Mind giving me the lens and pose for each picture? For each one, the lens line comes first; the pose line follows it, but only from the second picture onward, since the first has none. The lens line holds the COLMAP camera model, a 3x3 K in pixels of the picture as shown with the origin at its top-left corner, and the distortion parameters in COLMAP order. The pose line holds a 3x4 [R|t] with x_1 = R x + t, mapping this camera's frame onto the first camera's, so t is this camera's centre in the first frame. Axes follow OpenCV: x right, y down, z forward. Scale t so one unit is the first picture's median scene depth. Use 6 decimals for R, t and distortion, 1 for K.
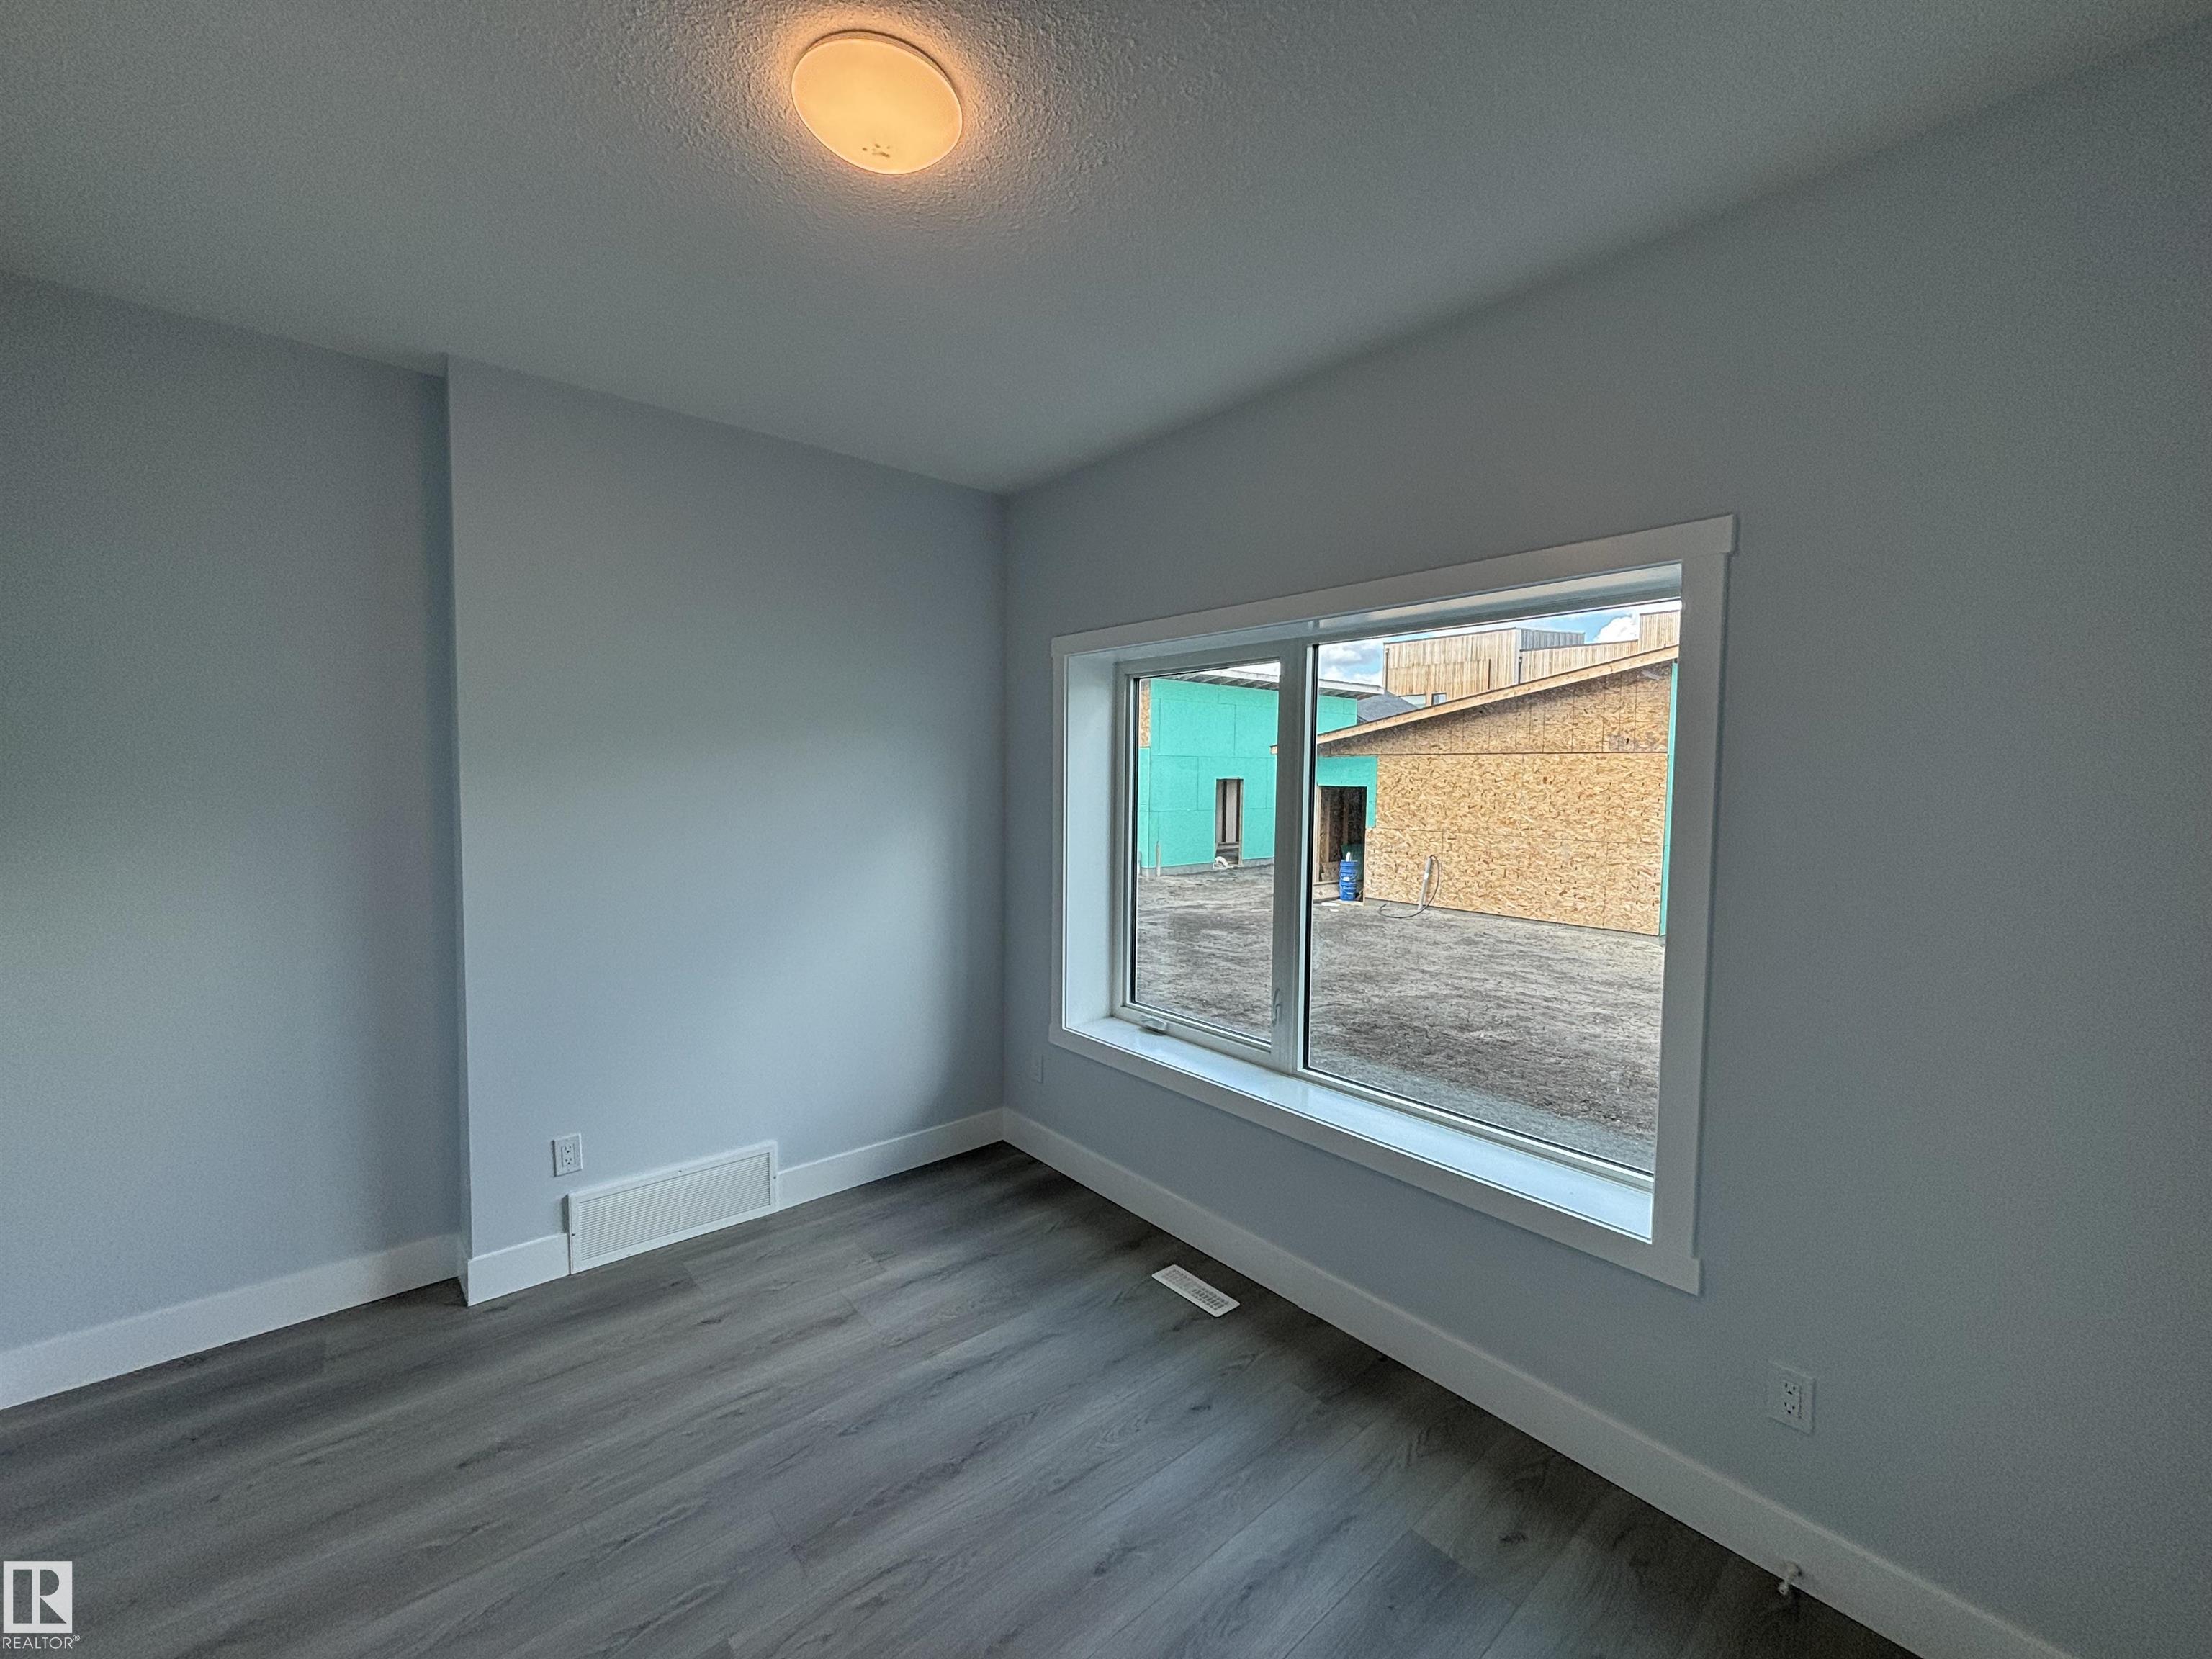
lens RADIAL K [[895.3, 0, 1104.6], [0, 895.3, 824.9], [0, 0, 1]] dist [-0.001661, -0.000307]
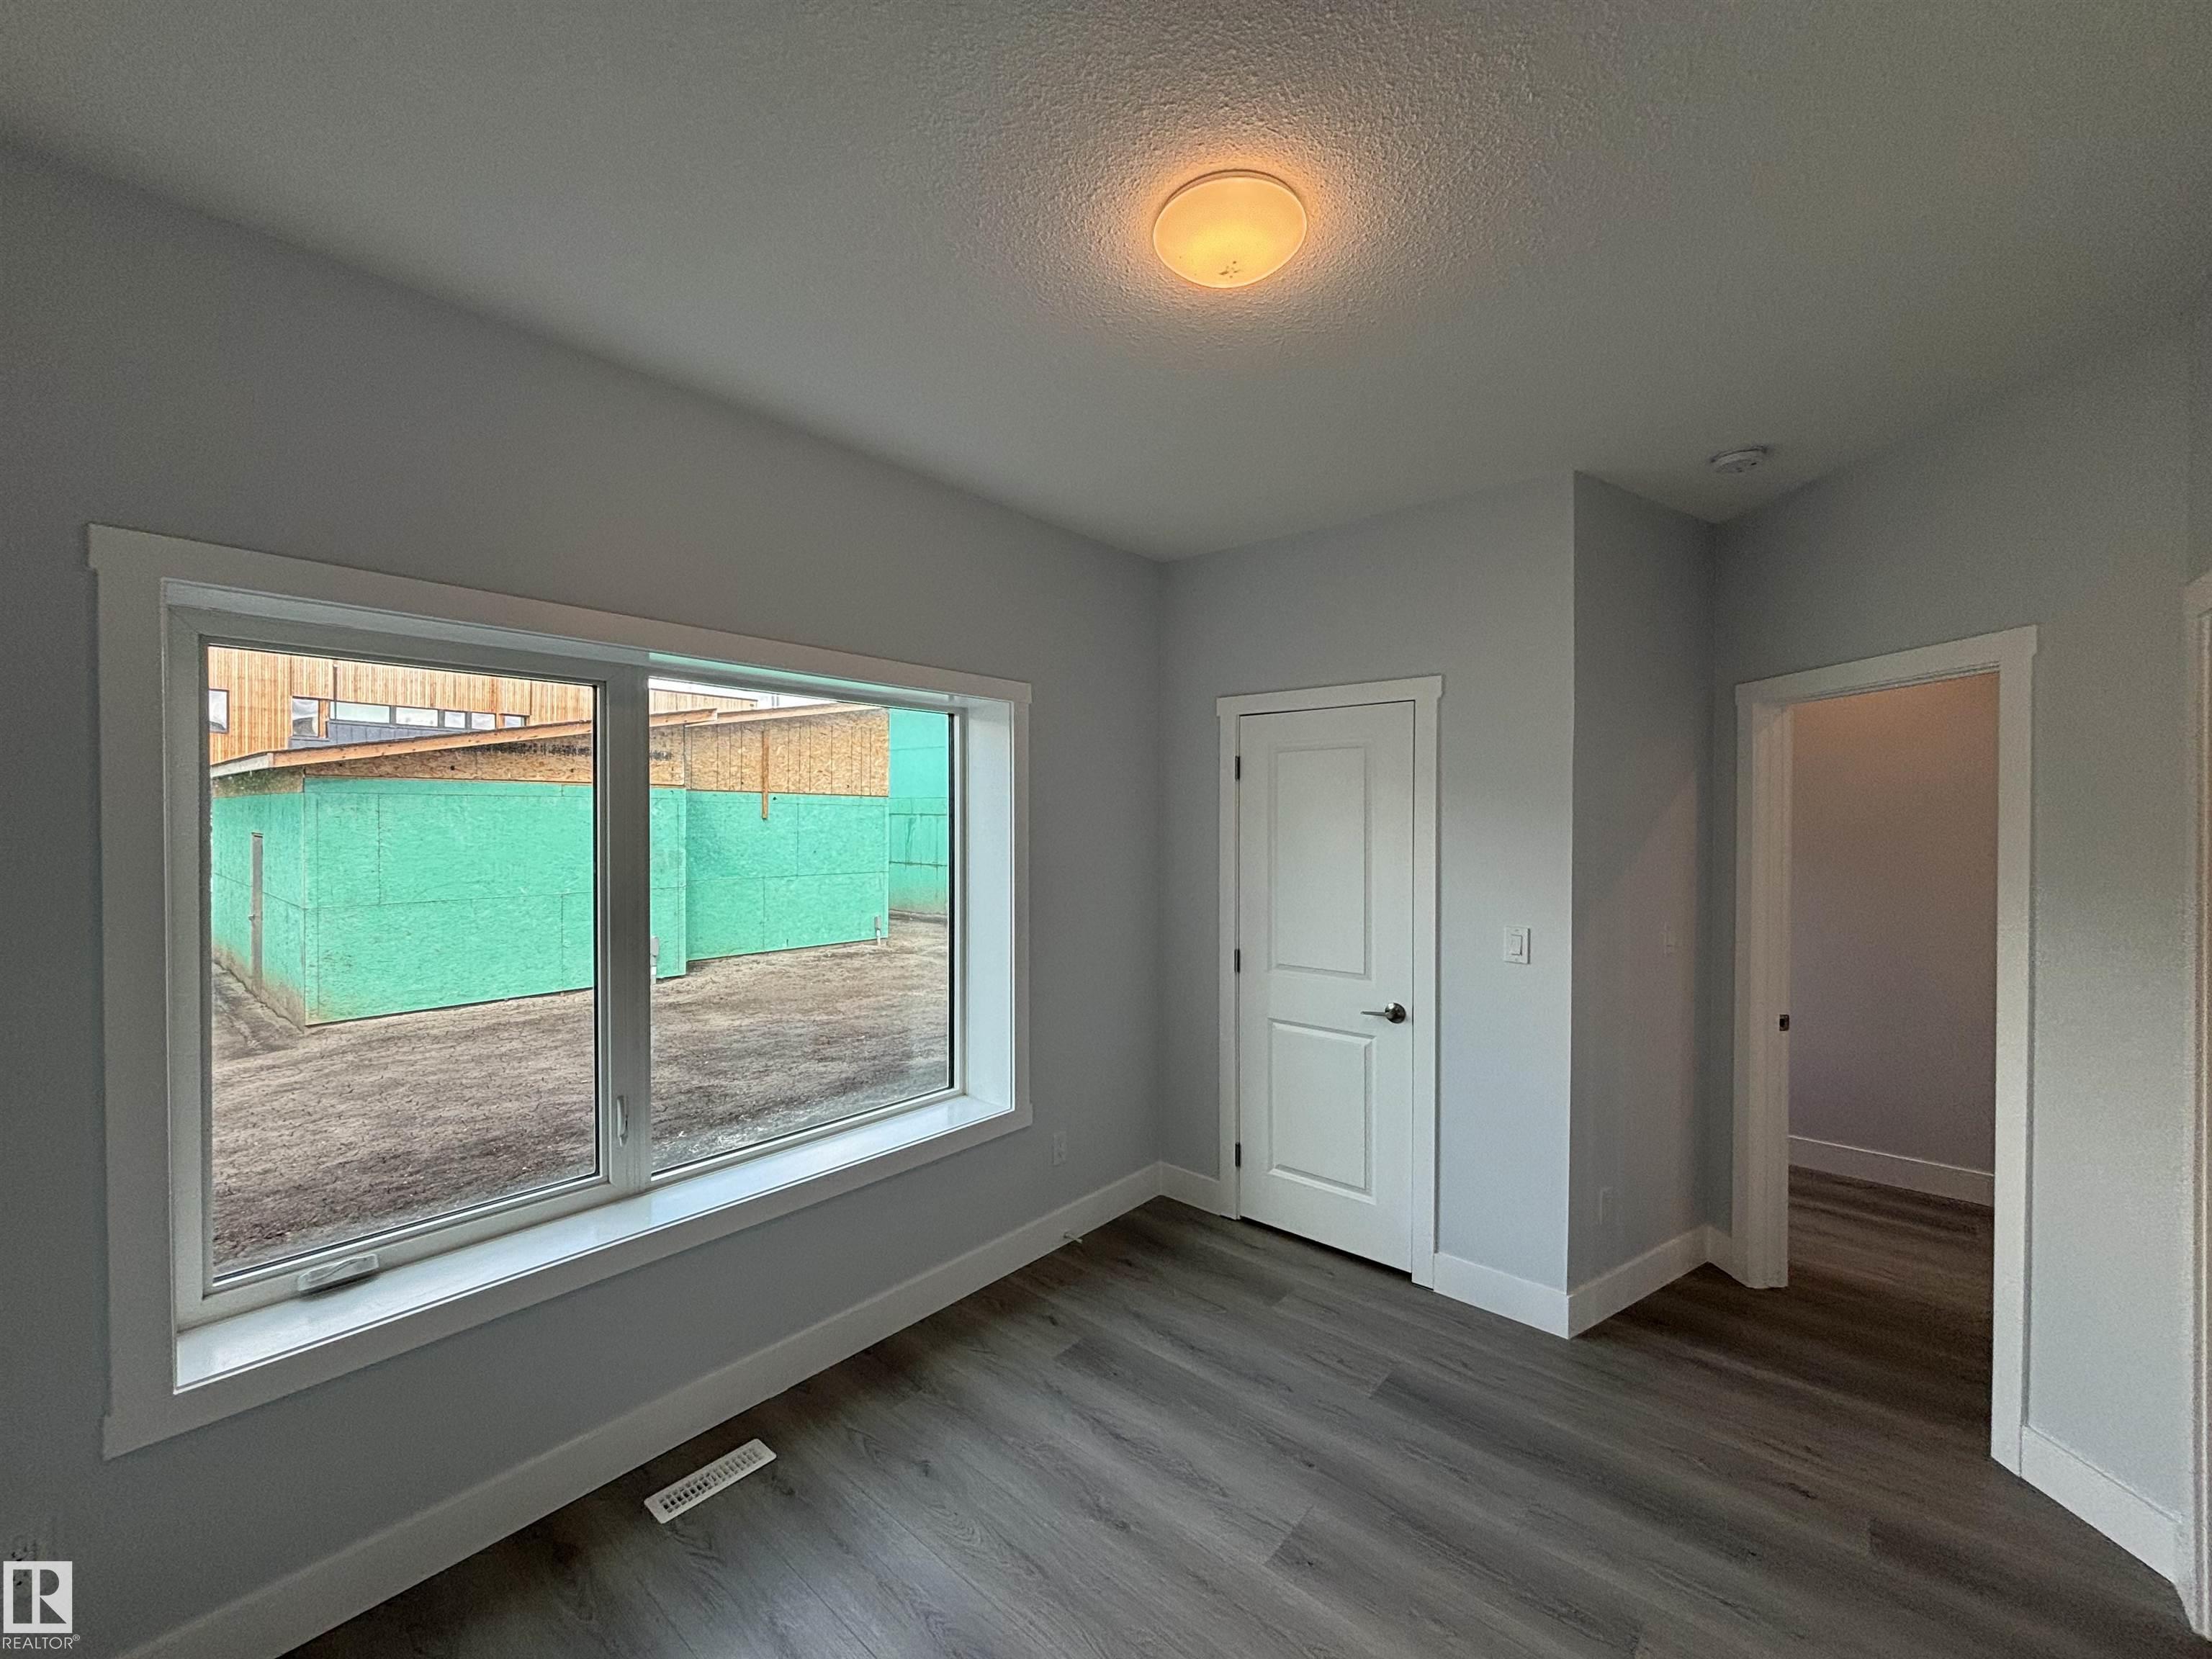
lens RADIAL K [[882.2, 0, 1106.7], [0, 882.2, 836.0], [0, 0, 1]] dist [-0.001263, -0.000251]
pose [[-0.160374, -0.026079, 0.986712, -0.745254], [0.054386, 0.997899, 0.035215, -0.061318], [-0.985557, 0.059311, -0.158619, 0.782376]]
